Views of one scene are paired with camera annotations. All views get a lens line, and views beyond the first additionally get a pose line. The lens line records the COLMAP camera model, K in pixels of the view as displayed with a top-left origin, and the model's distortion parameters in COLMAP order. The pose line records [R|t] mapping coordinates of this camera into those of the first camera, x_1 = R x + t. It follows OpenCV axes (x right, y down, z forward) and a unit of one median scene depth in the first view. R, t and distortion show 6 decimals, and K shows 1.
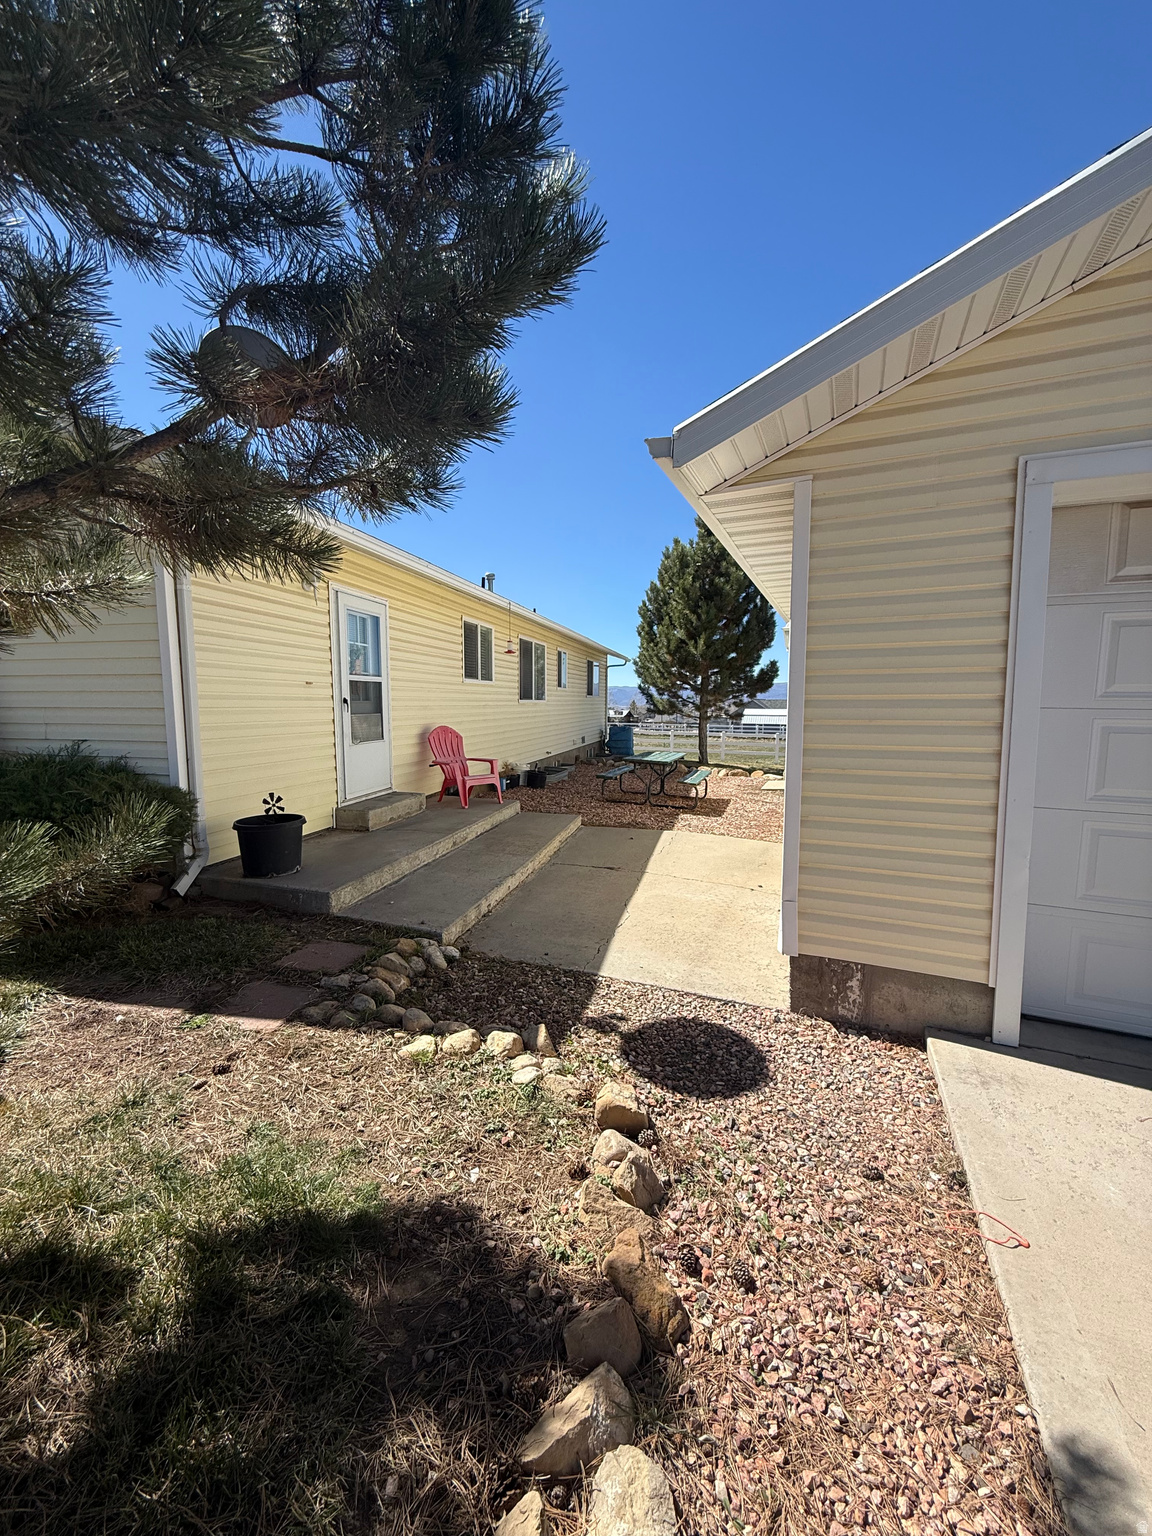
lens RADIAL K [[610.4, 0, 577.6], [0, 610.4, 760.8], [0, 0, 1]] dist [-0.000406, 0.000130]
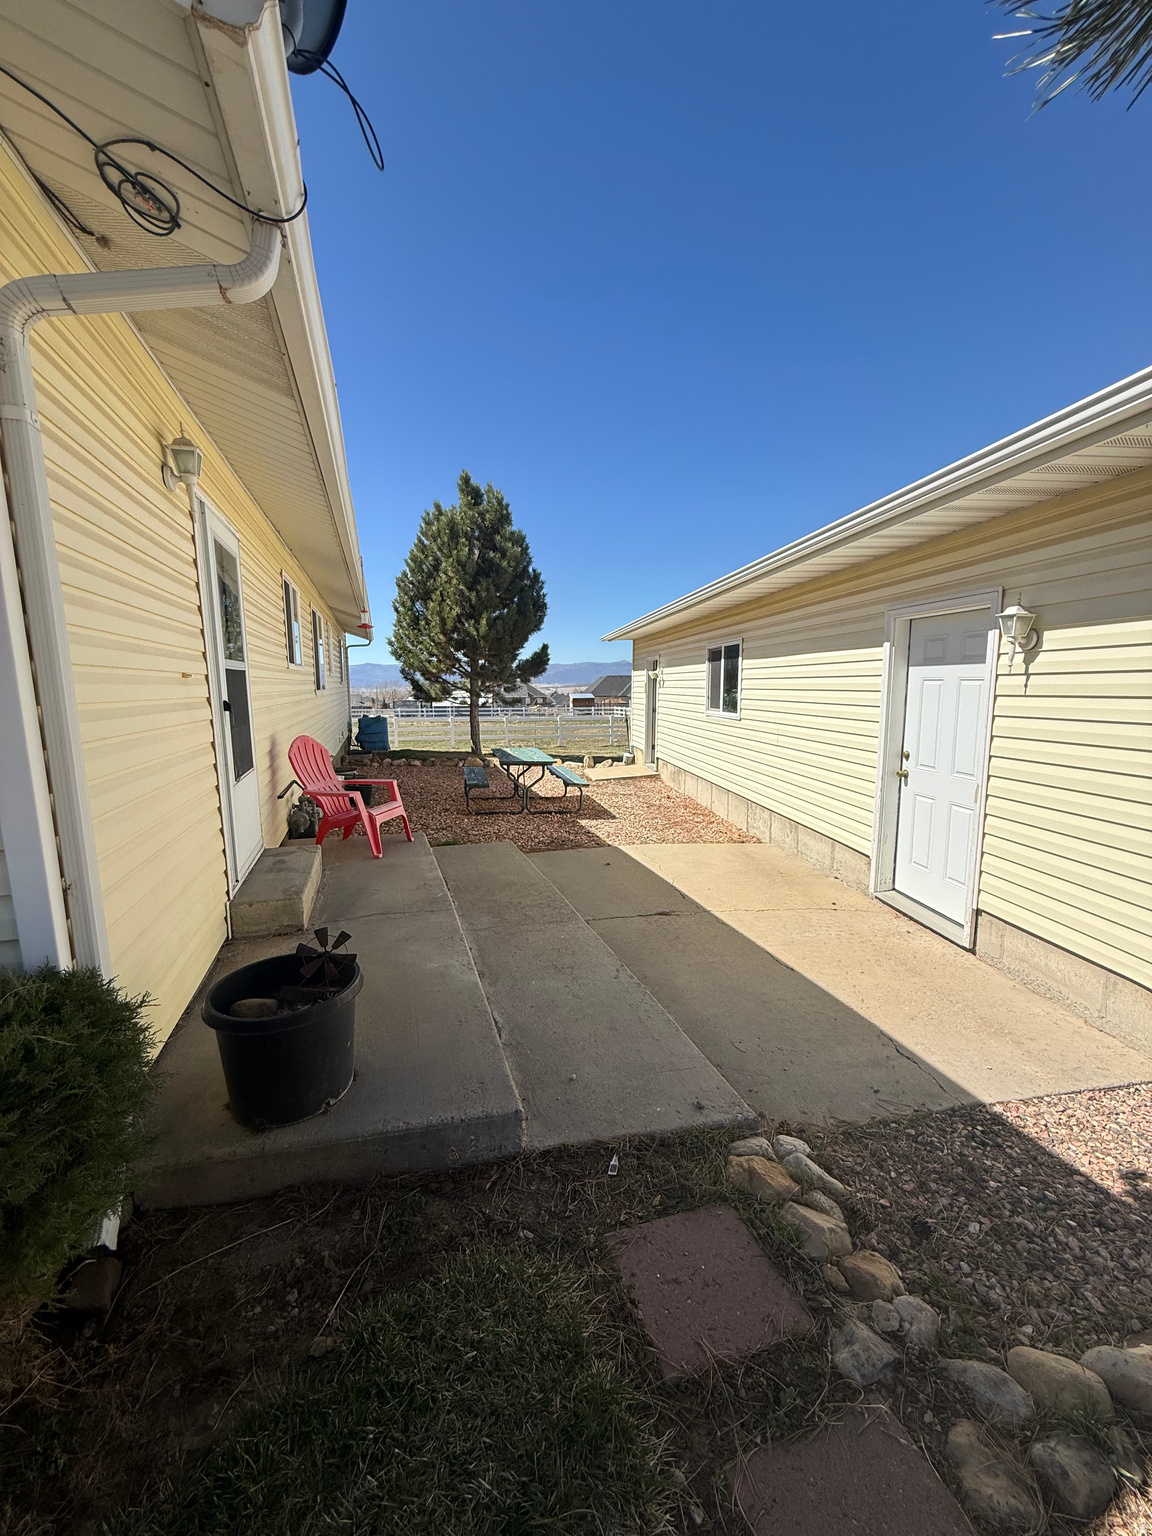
lens RADIAL K [[610.4, 0, 577.6], [0, 610.4, 760.8], [0, 0, 1]] dist [-0.000406, 0.000130]
pose [[0.860733, -0.074271, 0.503610, -0.148879], [0.059232, 0.997192, 0.045827, -0.021196], [-0.505599, -0.009615, 0.862715, 0.138934]]
